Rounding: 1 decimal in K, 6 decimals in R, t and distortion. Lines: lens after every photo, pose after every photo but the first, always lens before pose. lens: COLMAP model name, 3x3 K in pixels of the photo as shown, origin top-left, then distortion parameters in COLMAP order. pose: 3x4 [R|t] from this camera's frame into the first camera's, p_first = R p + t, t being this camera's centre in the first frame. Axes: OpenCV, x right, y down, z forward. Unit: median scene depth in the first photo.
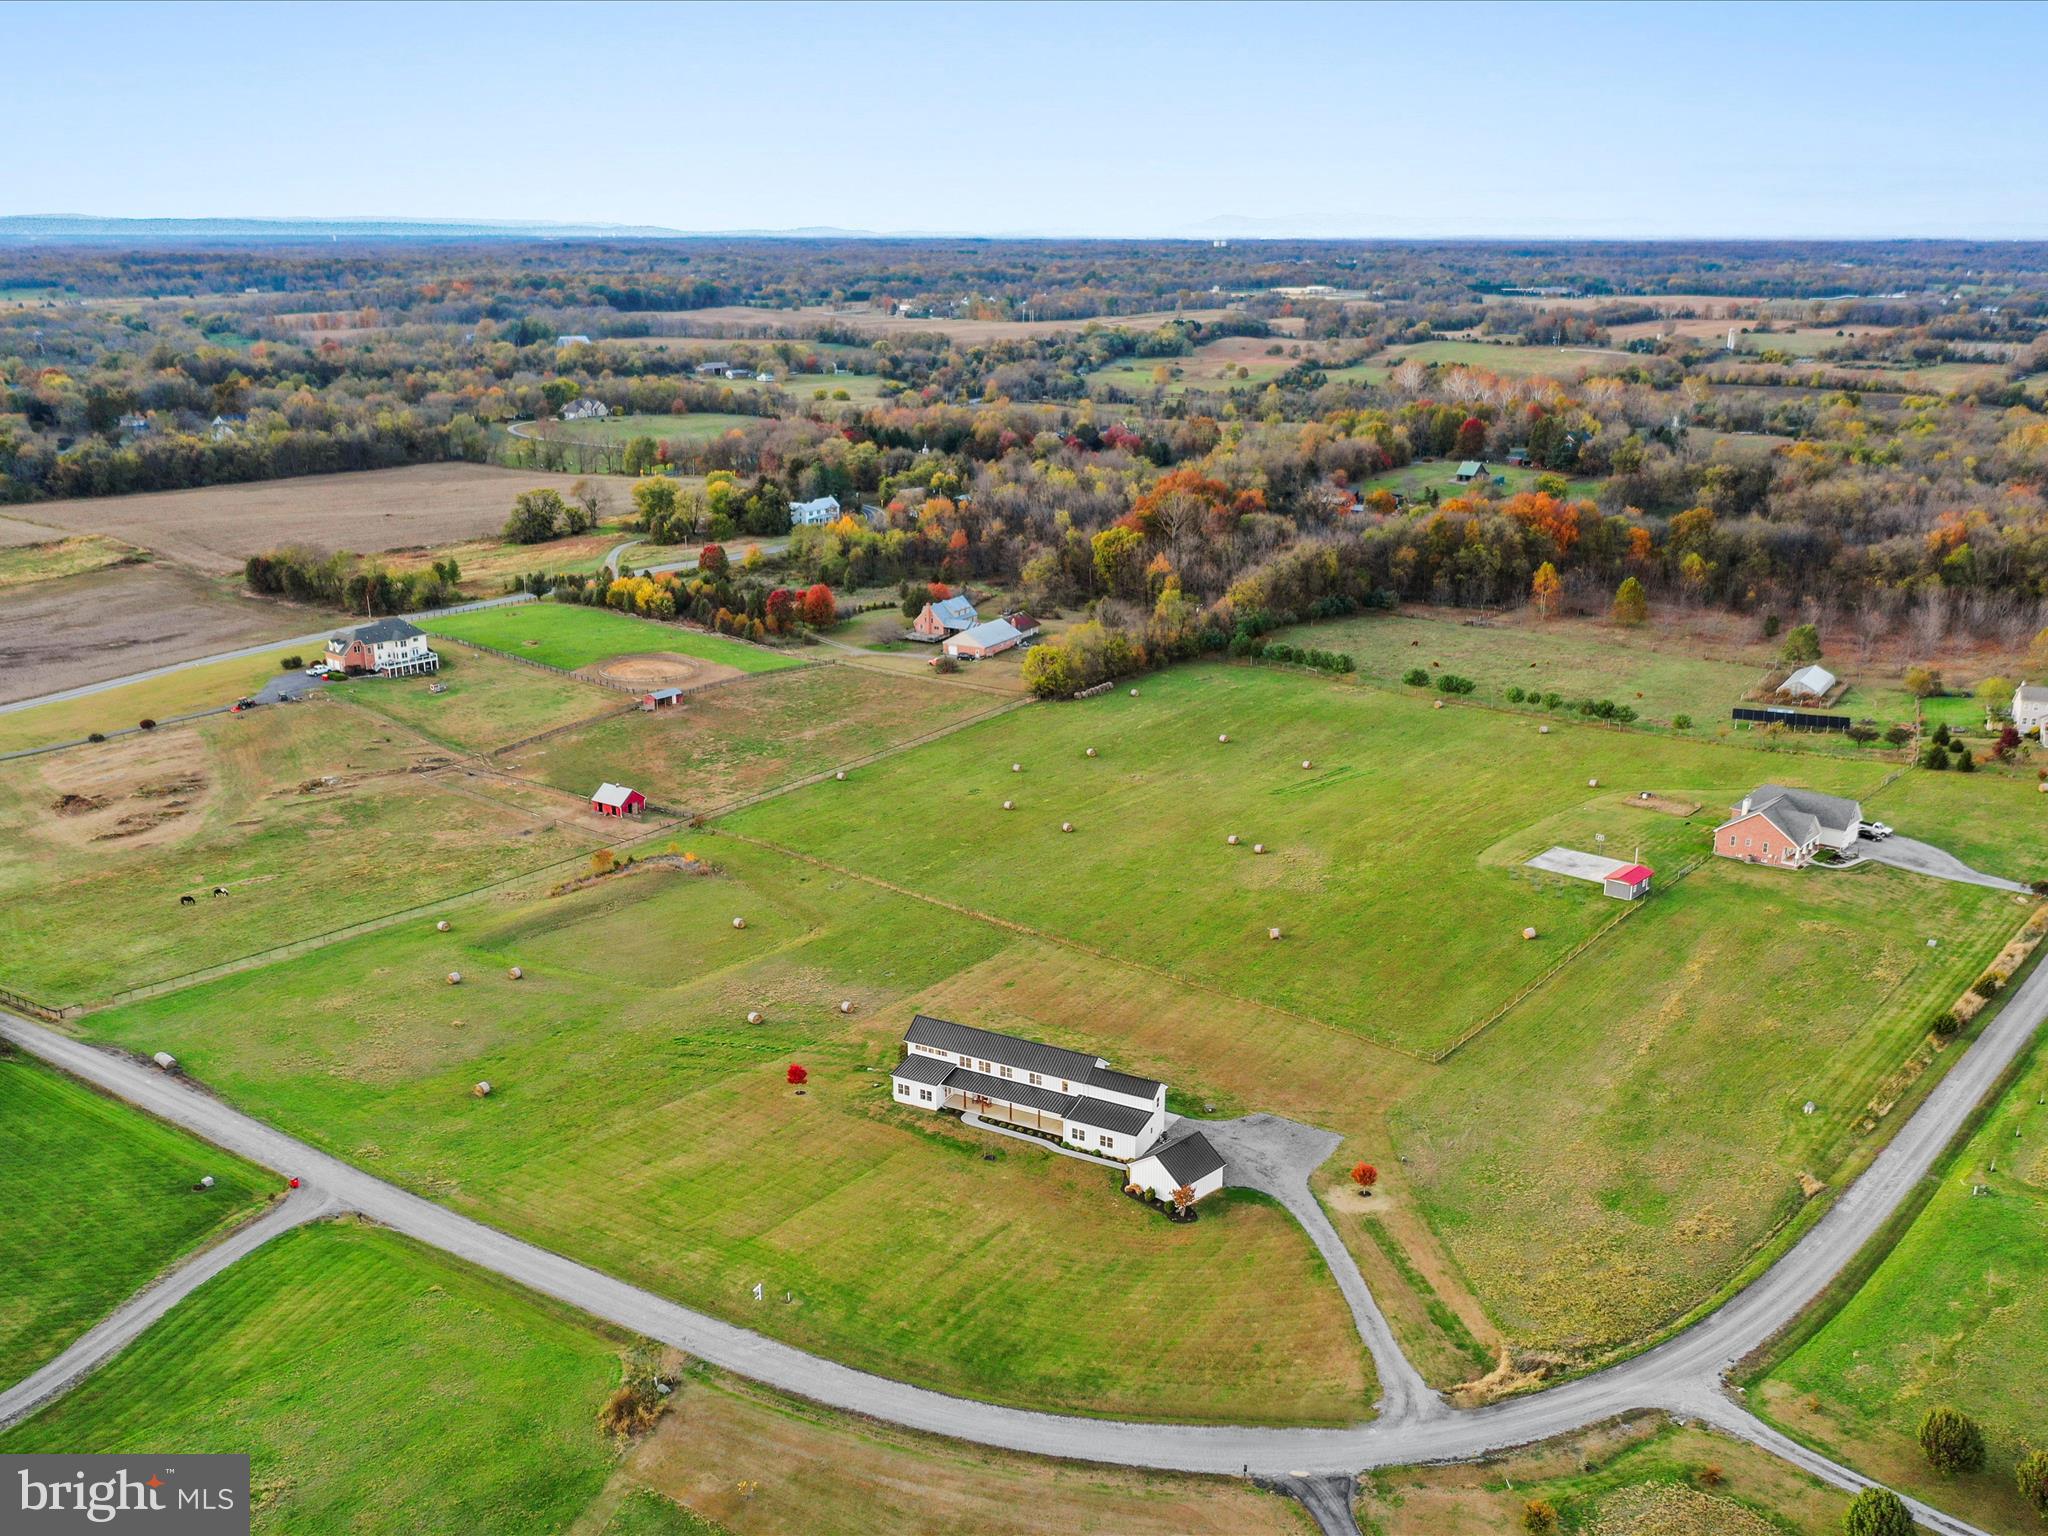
lens RADIAL K [[1804.5, 0, 1024.0], [0, 1804.5, 768.0], [0, 0, 1]] dist [-0.005387, -0.006103]
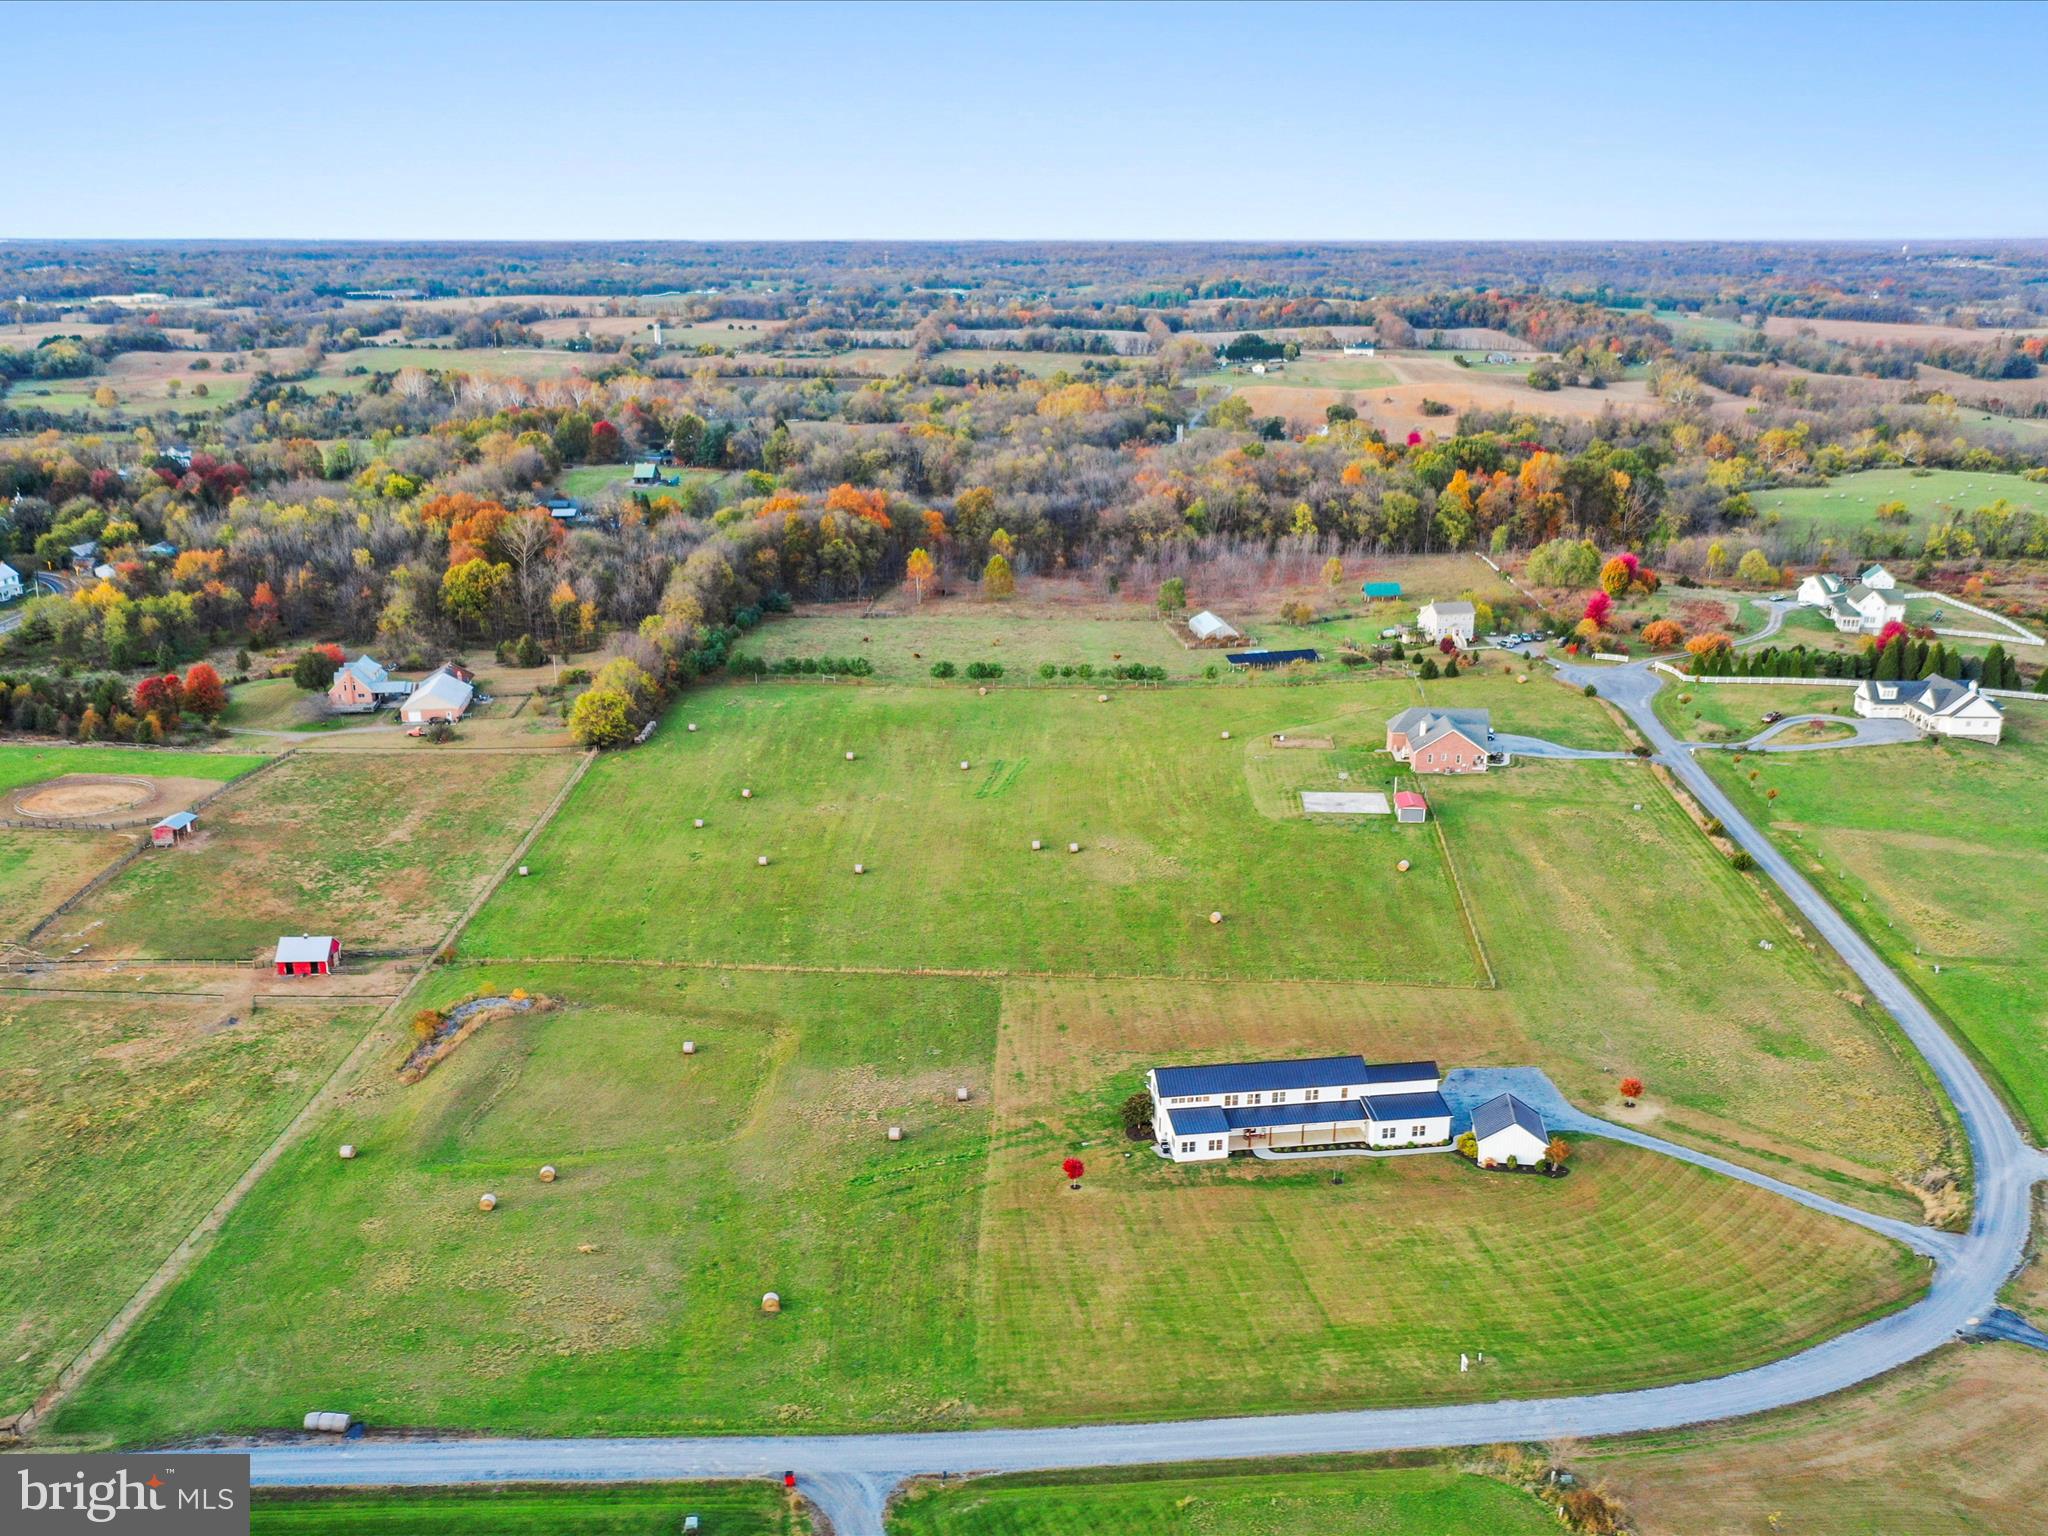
lens RADIAL K [[1804.5, 0, 1024.0], [0, 1804.5, 768.0], [0, 0, 1]] dist [-0.005387, -0.006103]
pose [[0.800984, -0.169024, 0.574331, -0.689297], [0.169578, 0.984084, 0.053114, -0.084993], [-0.574167, 0.054851, 0.816899, 0.298853]]
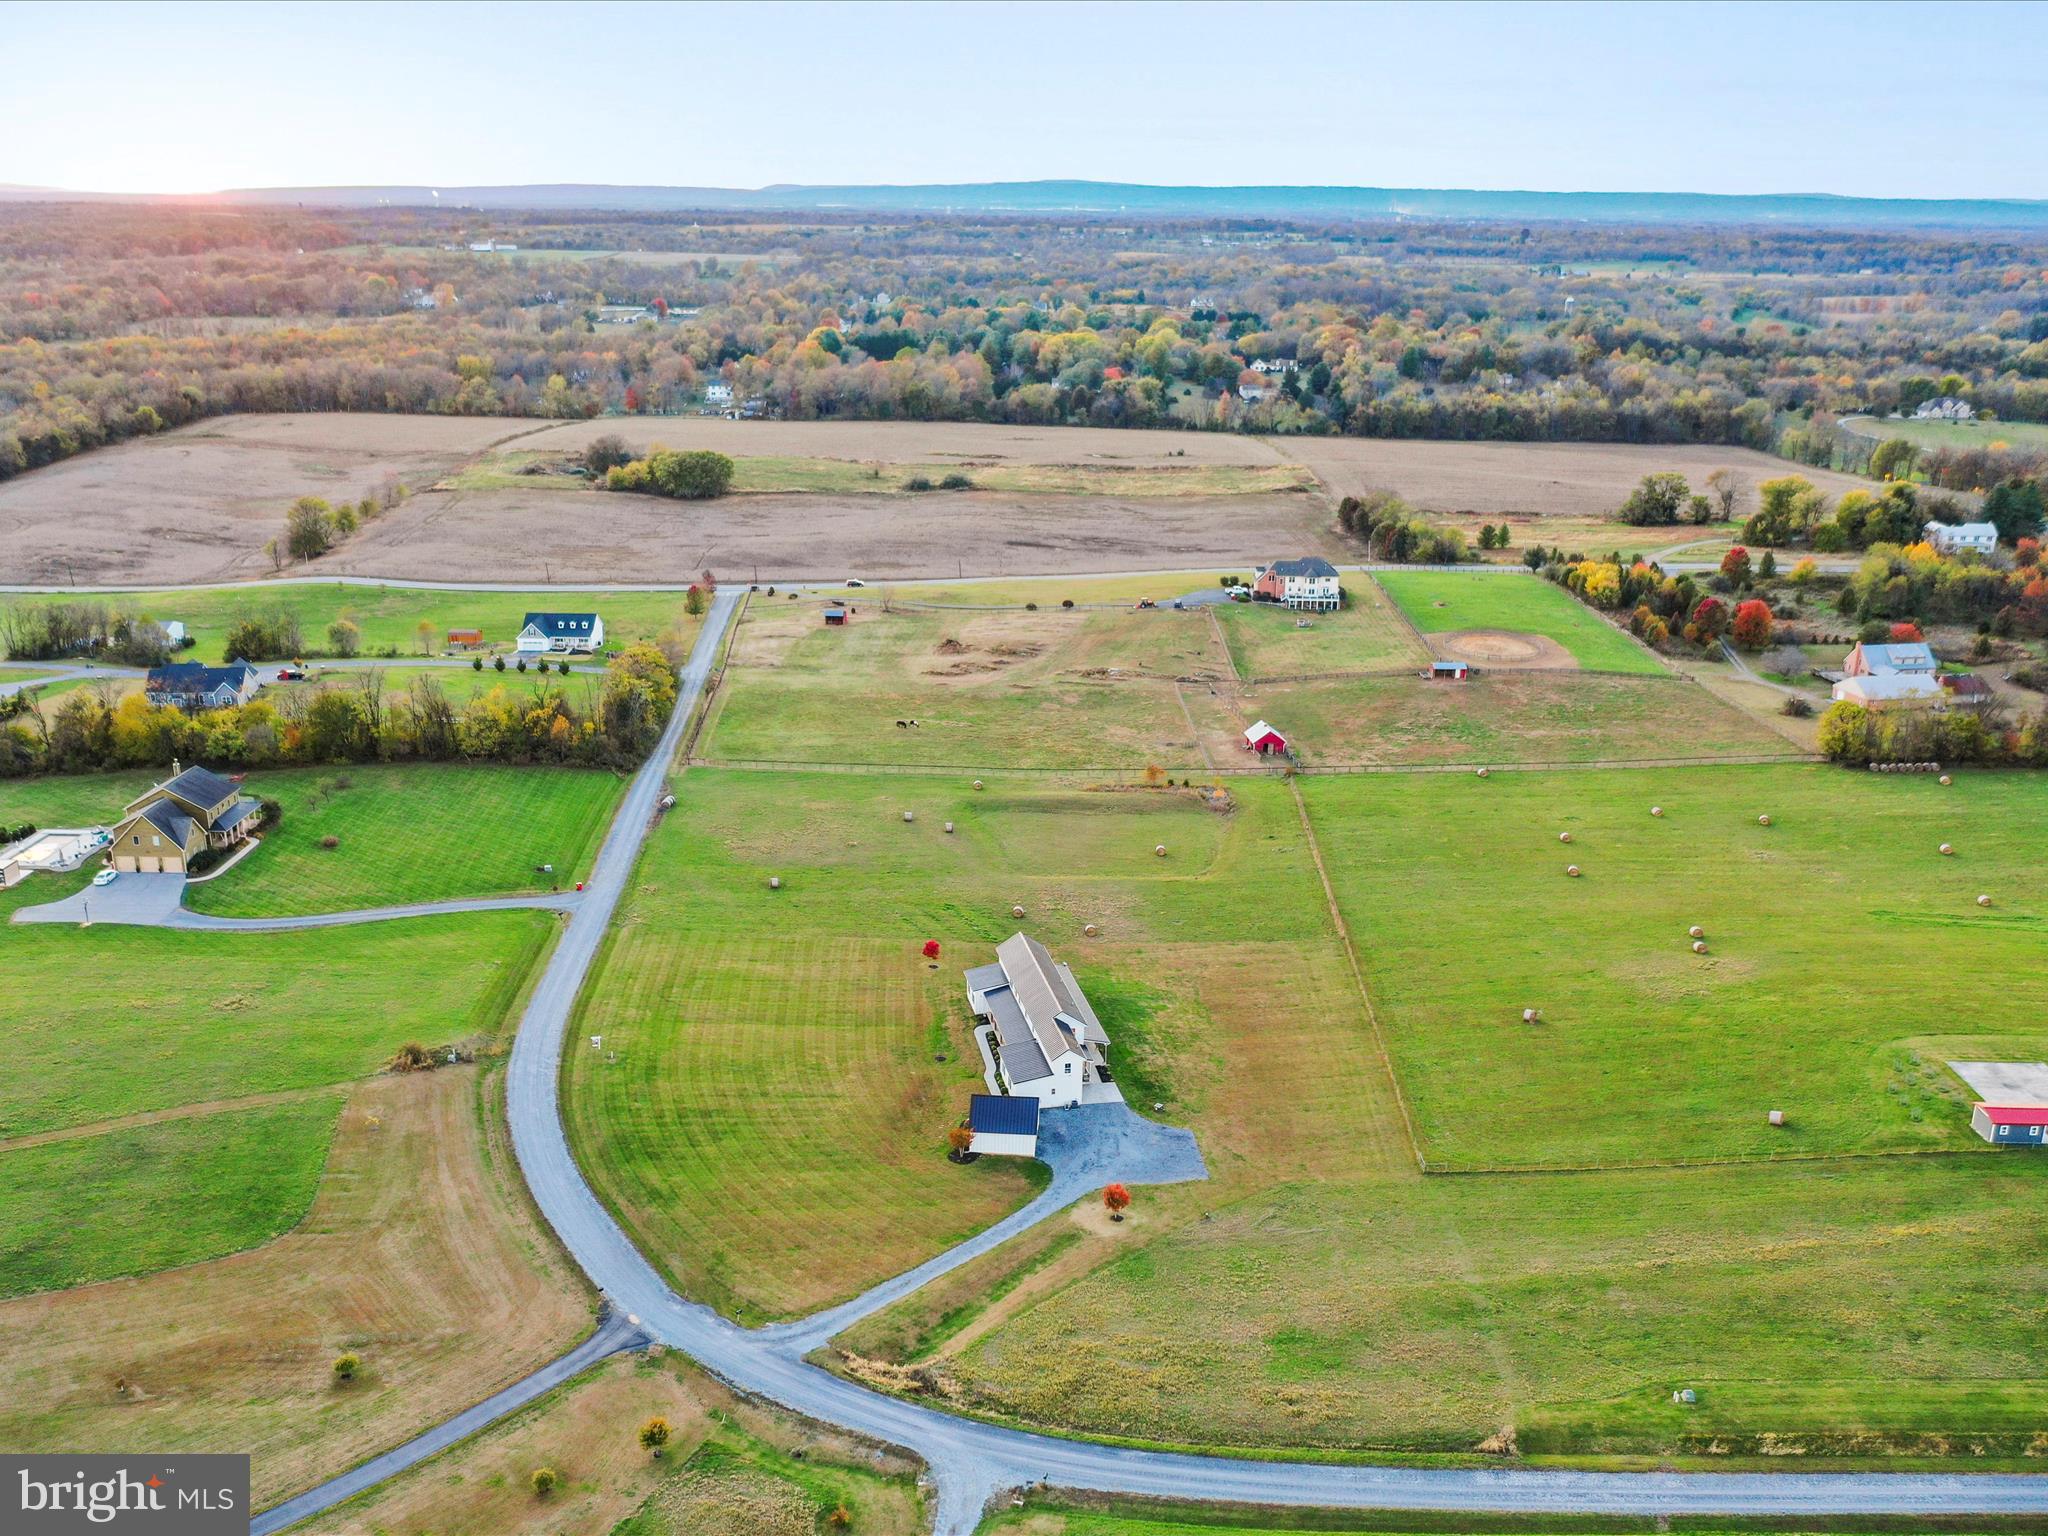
lens RADIAL K [[1804.5, 0, 1024.0], [0, 1804.5, 768.0], [0, 0, 1]] dist [-0.005387, -0.006103]
pose [[0.651431, 0.235713, -0.721164, 0.772575], [-0.228452, 0.967342, 0.109816, -0.084903], [0.723497, 0.093214, 0.684006, 0.288087]]
